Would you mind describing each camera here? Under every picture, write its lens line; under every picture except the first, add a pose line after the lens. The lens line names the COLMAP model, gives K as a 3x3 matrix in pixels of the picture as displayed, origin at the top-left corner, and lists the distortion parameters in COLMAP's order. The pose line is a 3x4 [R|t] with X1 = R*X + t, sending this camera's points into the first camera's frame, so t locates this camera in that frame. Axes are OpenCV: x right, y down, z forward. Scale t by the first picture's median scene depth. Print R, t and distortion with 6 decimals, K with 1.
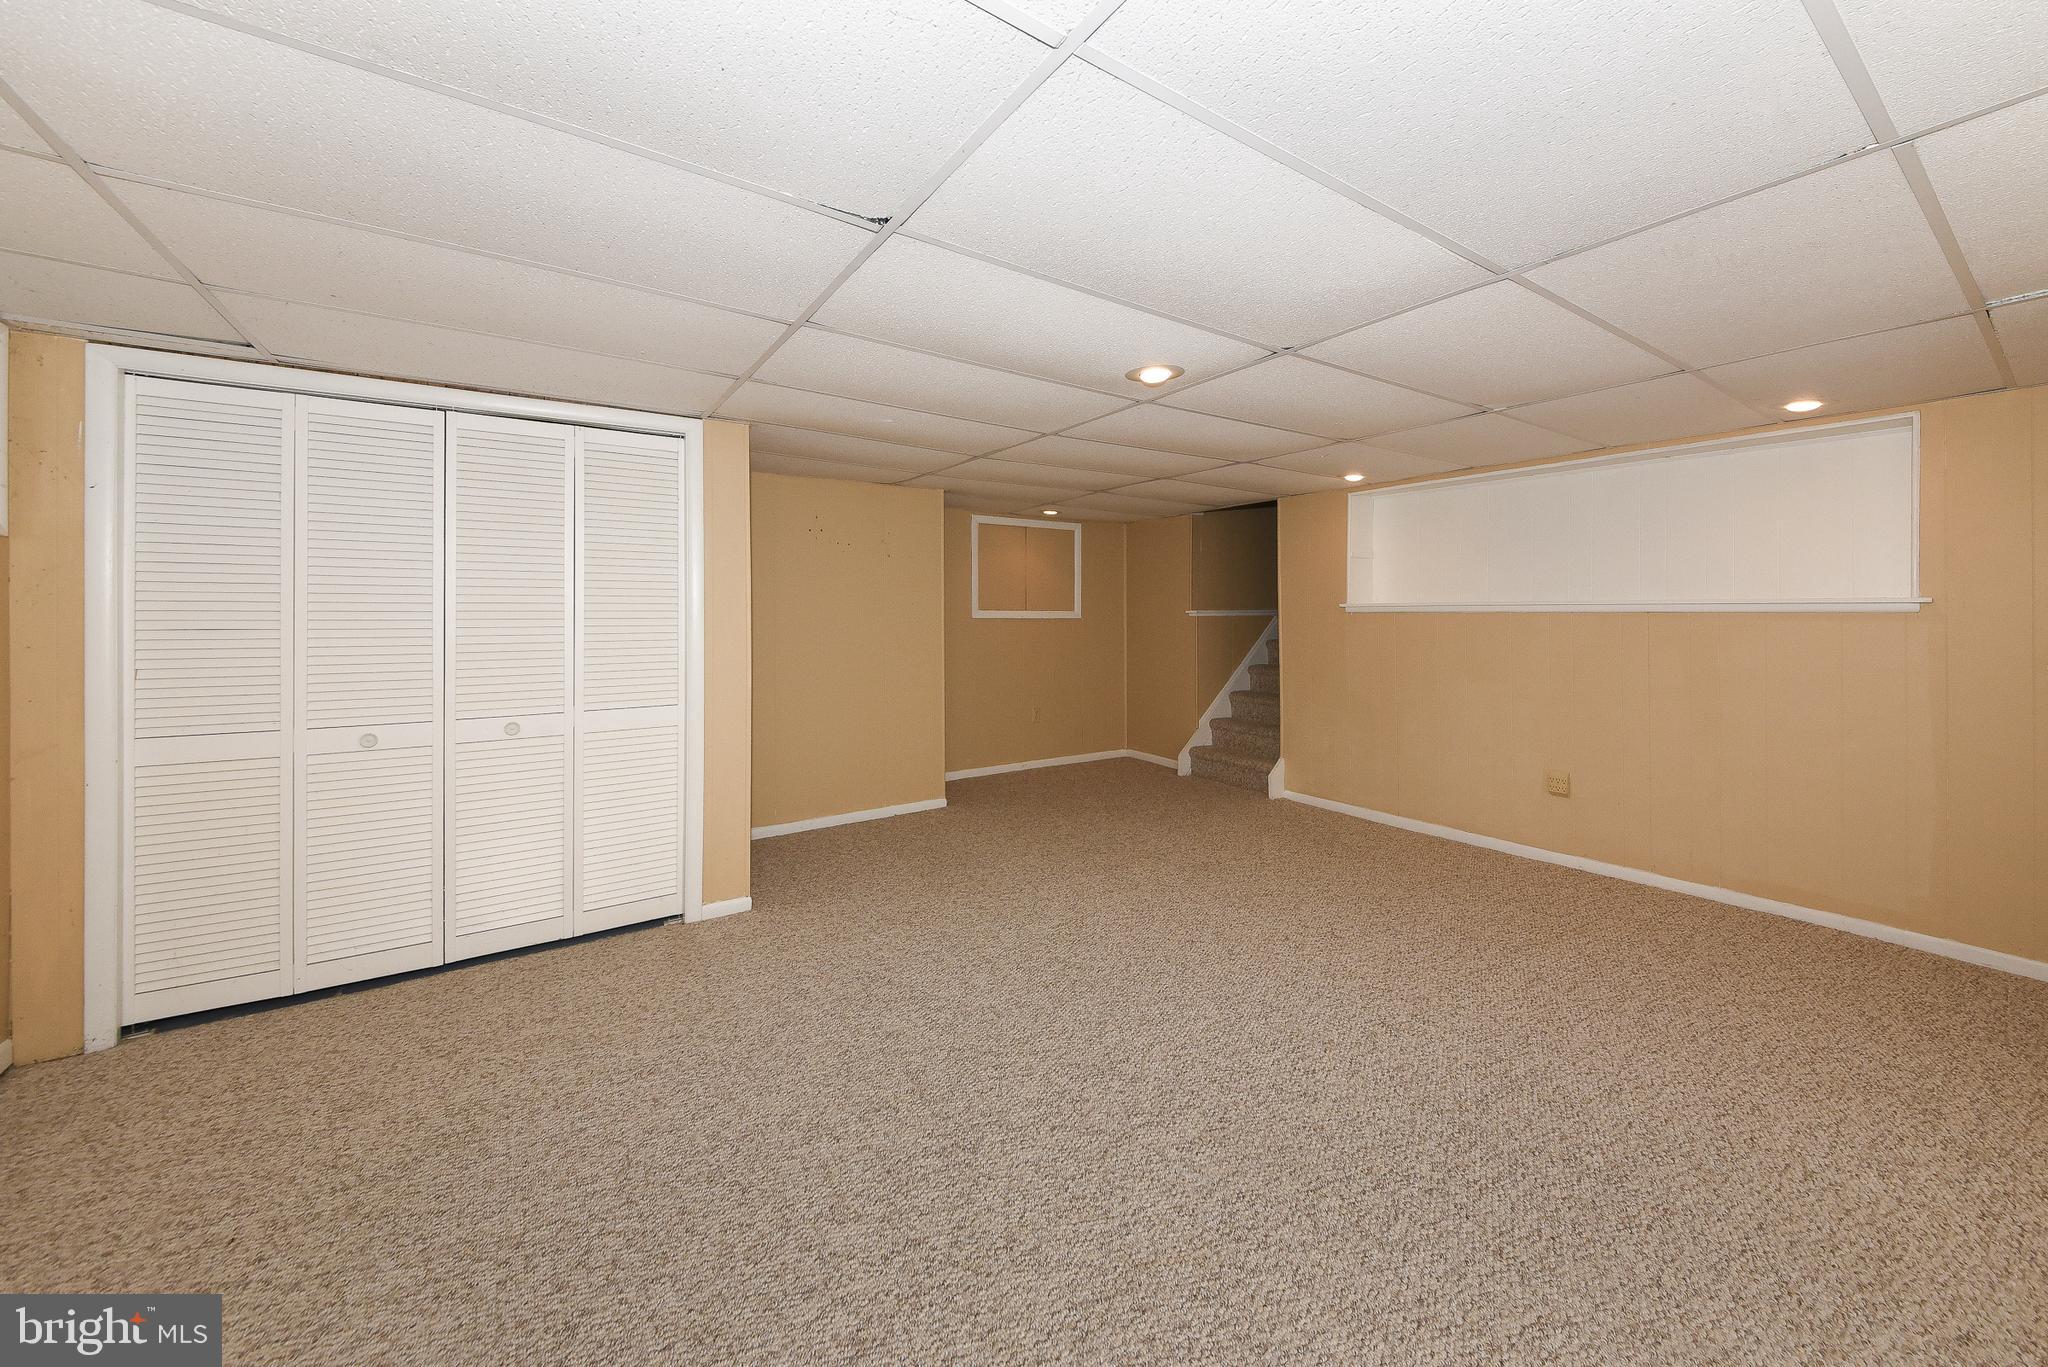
lens RADIAL K [[755.0, 0, 1055.5], [0, 755.0, 637.4], [0, 0, 1]] dist [0.033751, -0.016362]
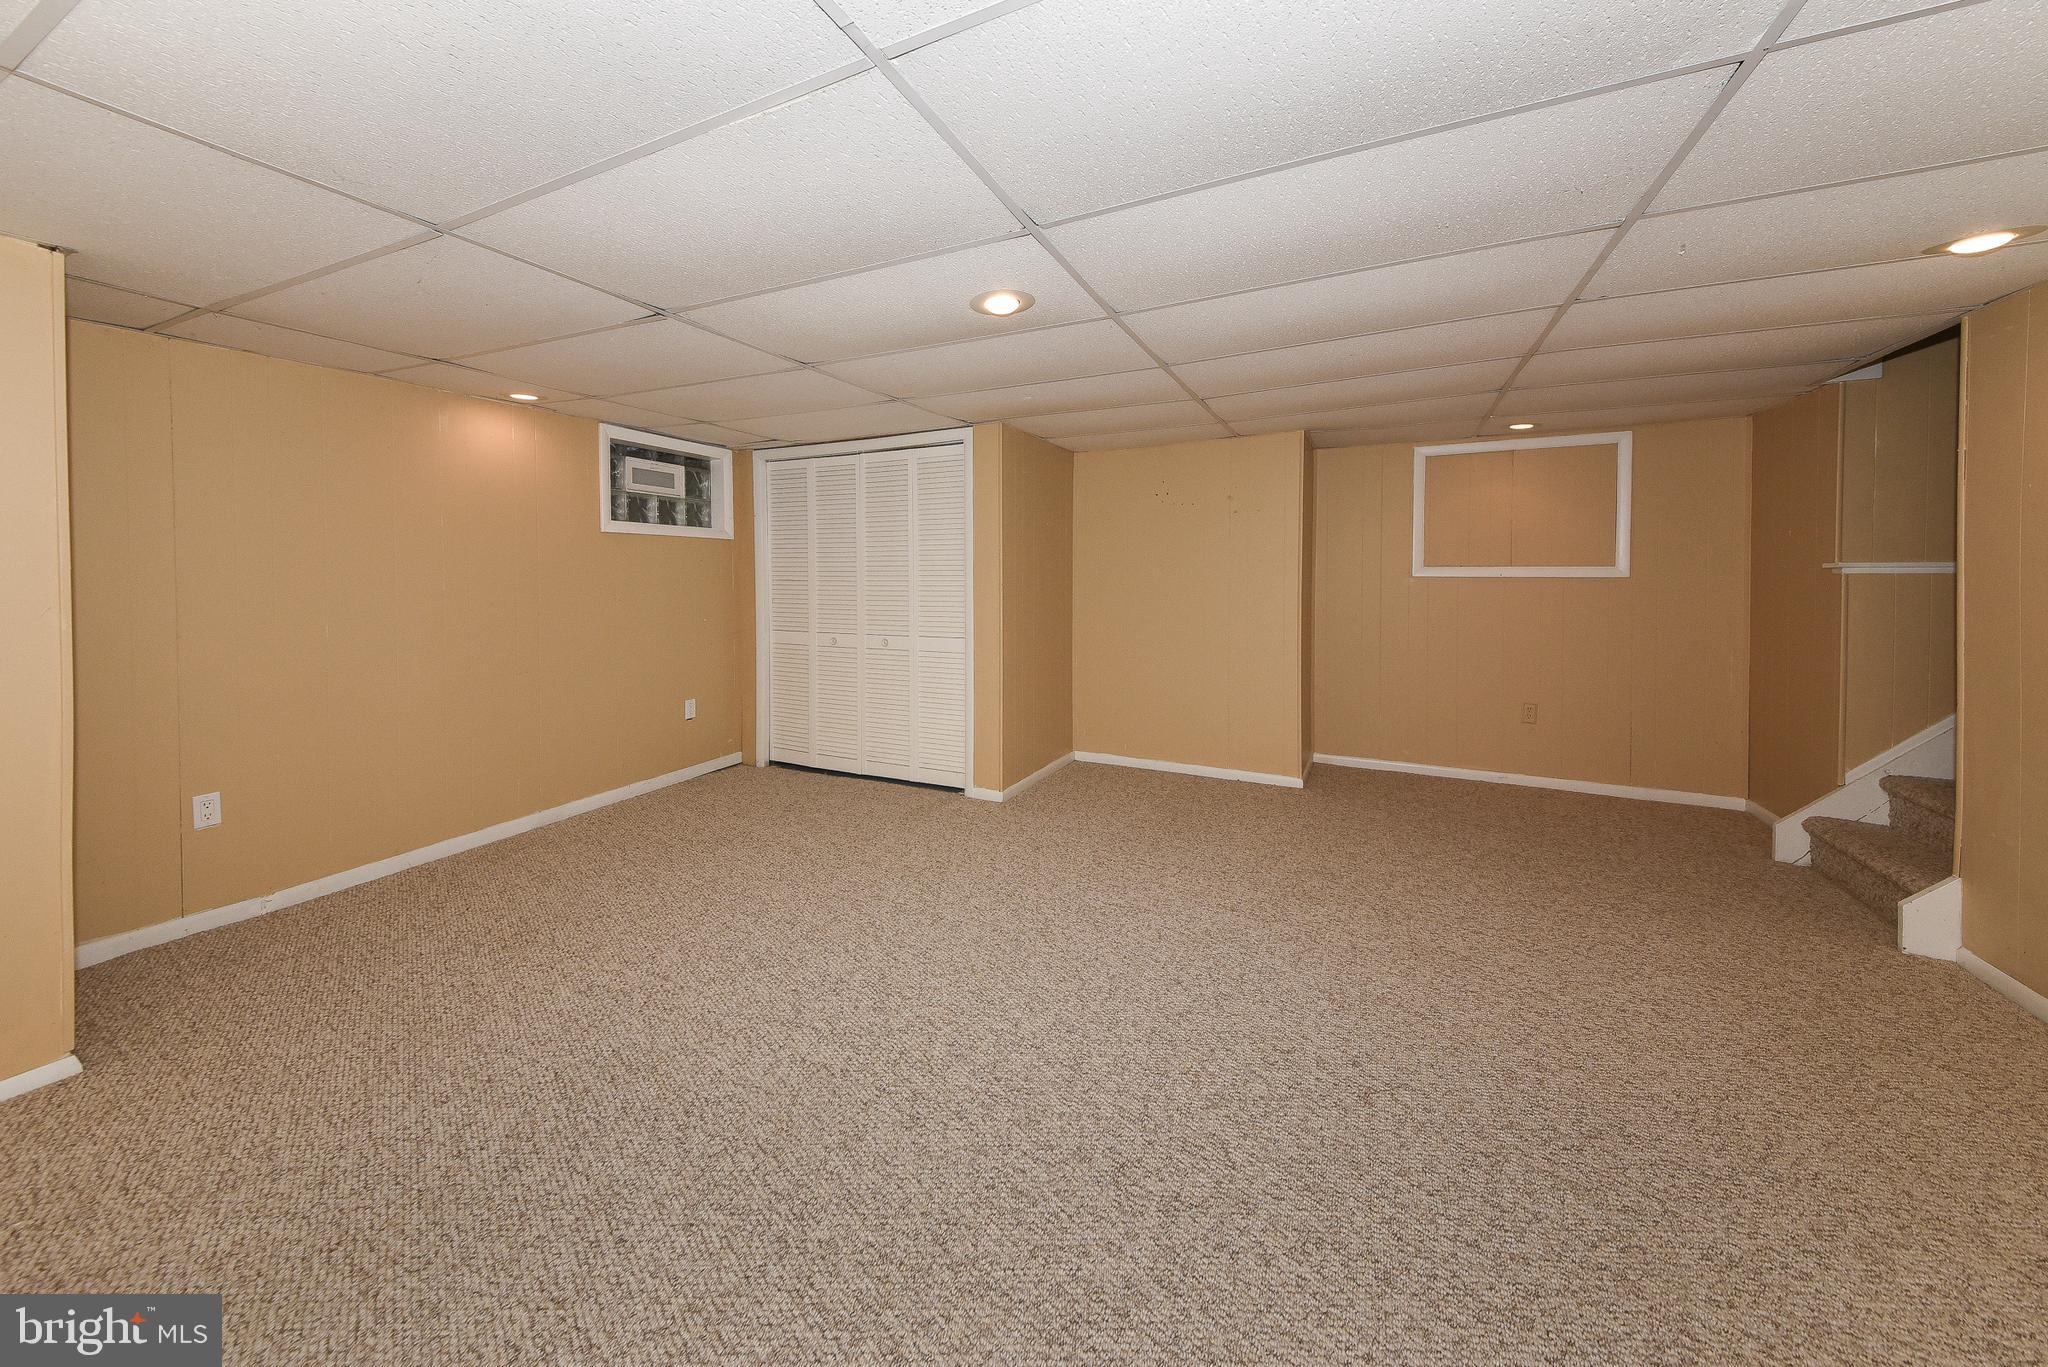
lens RADIAL K [[716.6, 0, 983.2], [0, 716.6, 615.9], [0, 0, 1]] dist [0.066785, -0.024367]
pose [[0.474283, 0.050538, -0.878921, 0.620470], [-0.027109, 0.998716, 0.042797, -0.007873], [0.879955, 0.003529, 0.475044, 0.385473]]
